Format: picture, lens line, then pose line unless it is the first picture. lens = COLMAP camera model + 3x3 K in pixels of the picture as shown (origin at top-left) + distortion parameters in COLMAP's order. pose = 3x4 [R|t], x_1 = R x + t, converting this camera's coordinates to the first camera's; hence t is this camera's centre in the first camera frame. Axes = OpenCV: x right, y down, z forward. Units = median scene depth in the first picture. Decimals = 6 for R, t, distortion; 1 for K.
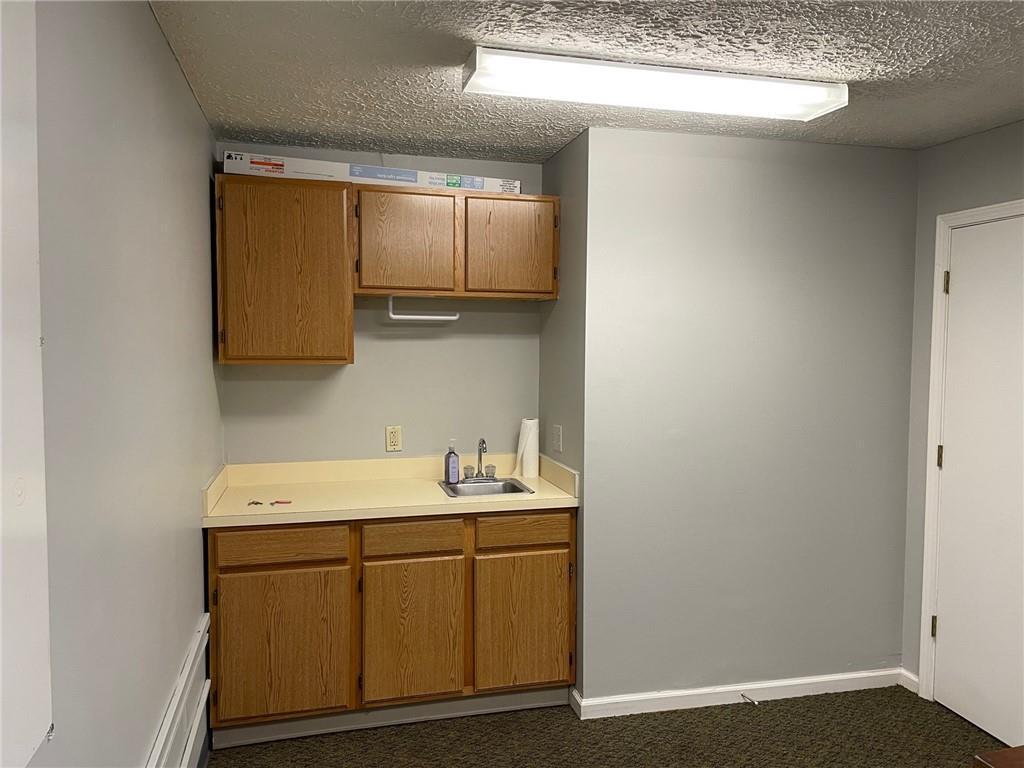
lens RADIAL K [[771.7, 0, 512.0], [0, 771.7, 384.0], [0, 0, 1]] dist [0.084219, -0.133356]
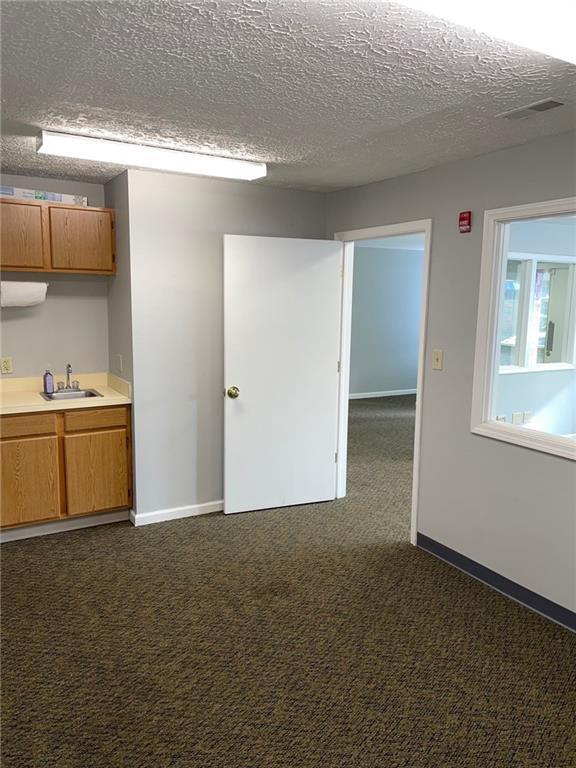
lens RADIAL K [[578.8, 0, 288.0], [0, 578.8, 384.0], [0, 0, 1]] dist [0.084219, -0.133356]
pose [[0.961036, -0.031494, 0.274622, 0.067144], [0.003805, 0.994901, 0.100781, -0.007445], [-0.276396, -0.095809, 0.956256, -0.280587]]
